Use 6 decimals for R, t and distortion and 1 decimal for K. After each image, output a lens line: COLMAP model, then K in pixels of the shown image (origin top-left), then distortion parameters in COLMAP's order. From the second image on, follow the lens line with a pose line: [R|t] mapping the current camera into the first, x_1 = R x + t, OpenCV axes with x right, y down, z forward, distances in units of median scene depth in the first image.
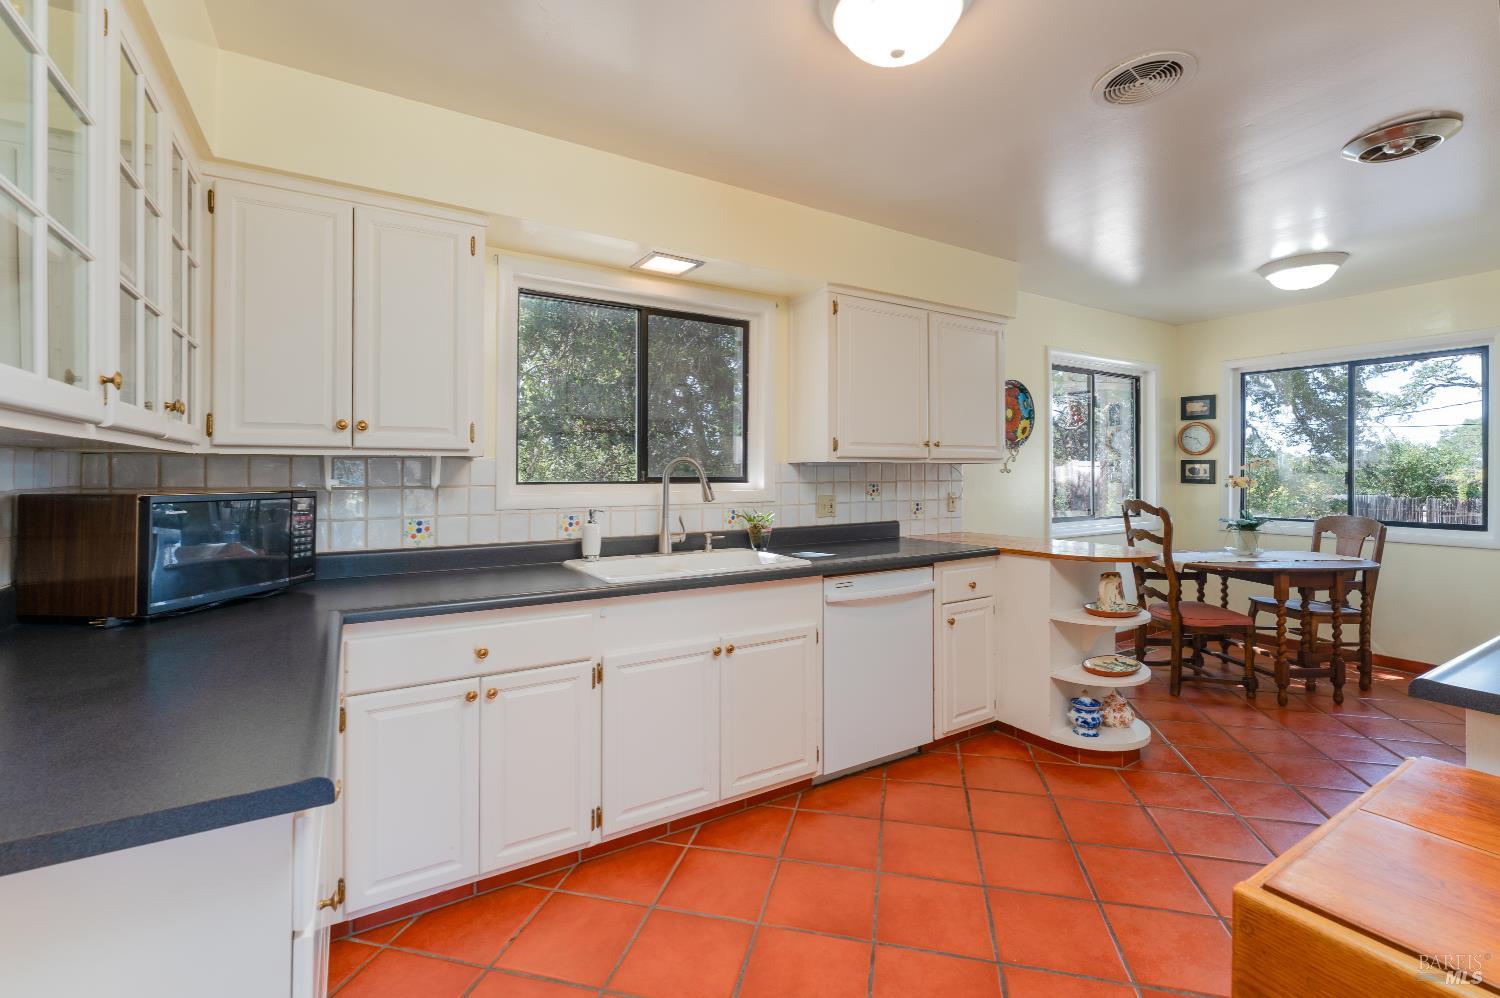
lens RADIAL K [[643.4, 0, 751.8], [0, 643.4, 471.8], [0, 0, 1]] dist [-0.001293, -0.000301]
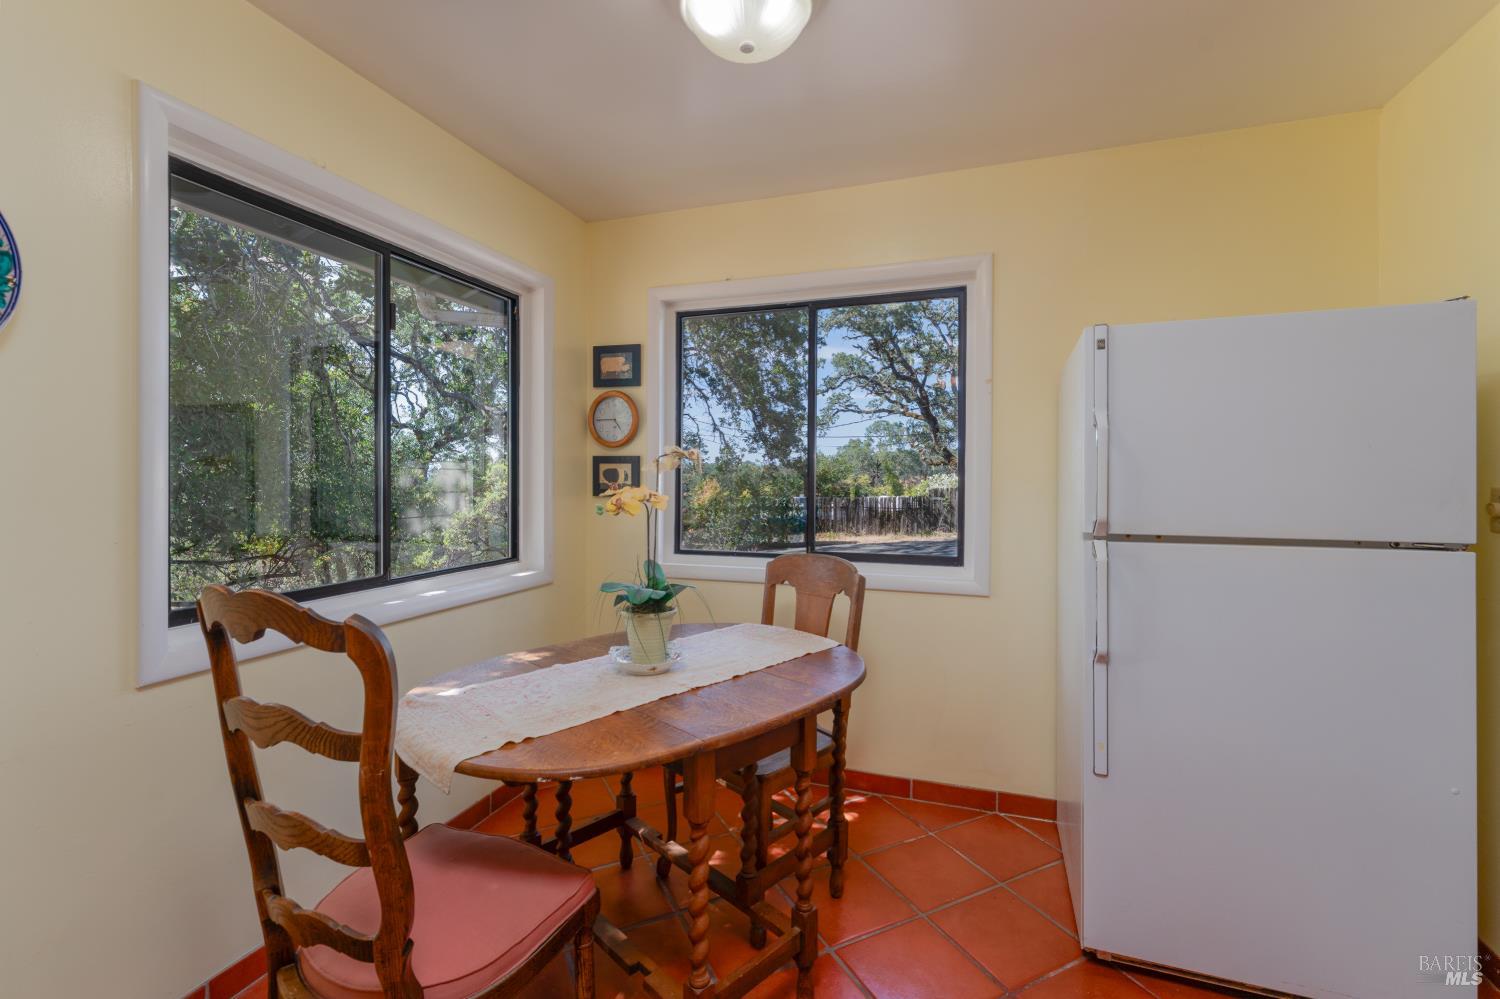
lens RADIAL K [[643.4, 0, 751.8], [0, 643.4, 472.3], [0, 0, 1]] dist [-0.001293, -0.000301]
pose [[0.768966, 0.006959, 0.639252, 0.736665], [-0.002705, 0.999967, -0.007632, 0.001248], [-0.639284, 0.004140, 0.768959, 0.839281]]
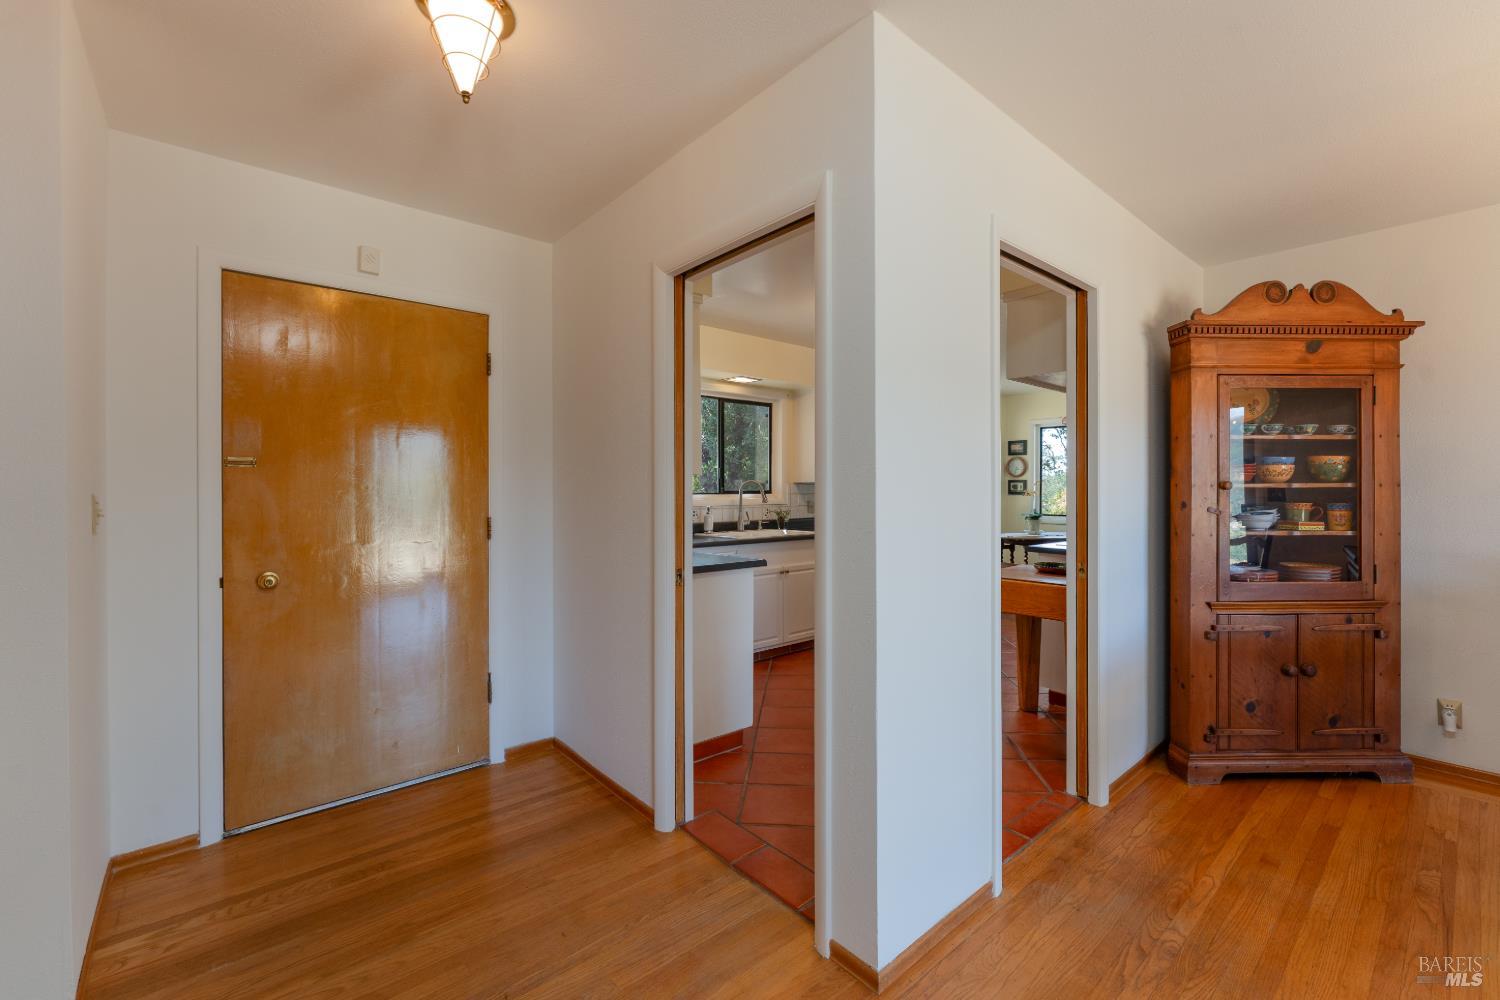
lens RADIAL K [[626.1, 0, 773.0], [0, 626.1, 488.2], [0, 0, 1]] dist [-0.000961, -0.000164]
pose [[0.983655, -0.001584, 0.180057, -0.347843], [0.001388, 0.999998, 0.001216, -0.000908], [-0.180059, -0.000946, 0.983655, -0.782817]]
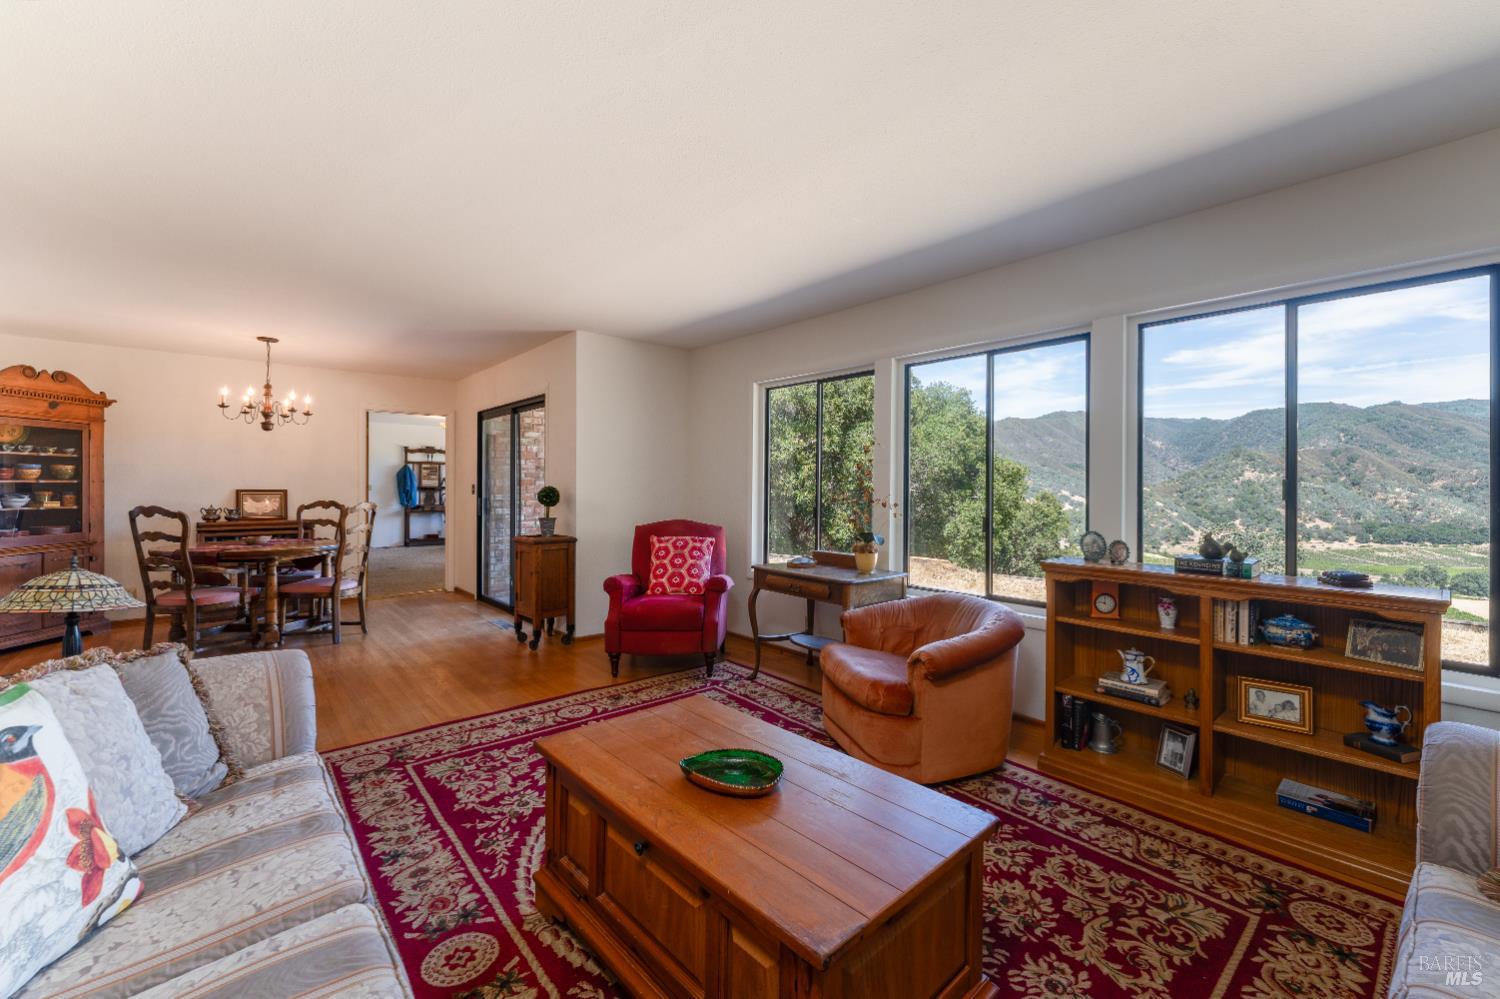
lens RADIAL K [[614.0, 0, 753.4], [0, 614.0, 485.5], [0, 0, 1]] dist [-0.001241, -0.000401]
pose [[-0.166559, -0.001988, 0.986029, -1.344029], [-0.003849, 0.999992, 0.001366, -0.001056], [-0.986024, -0.003568, -0.166566, -1.608110]]
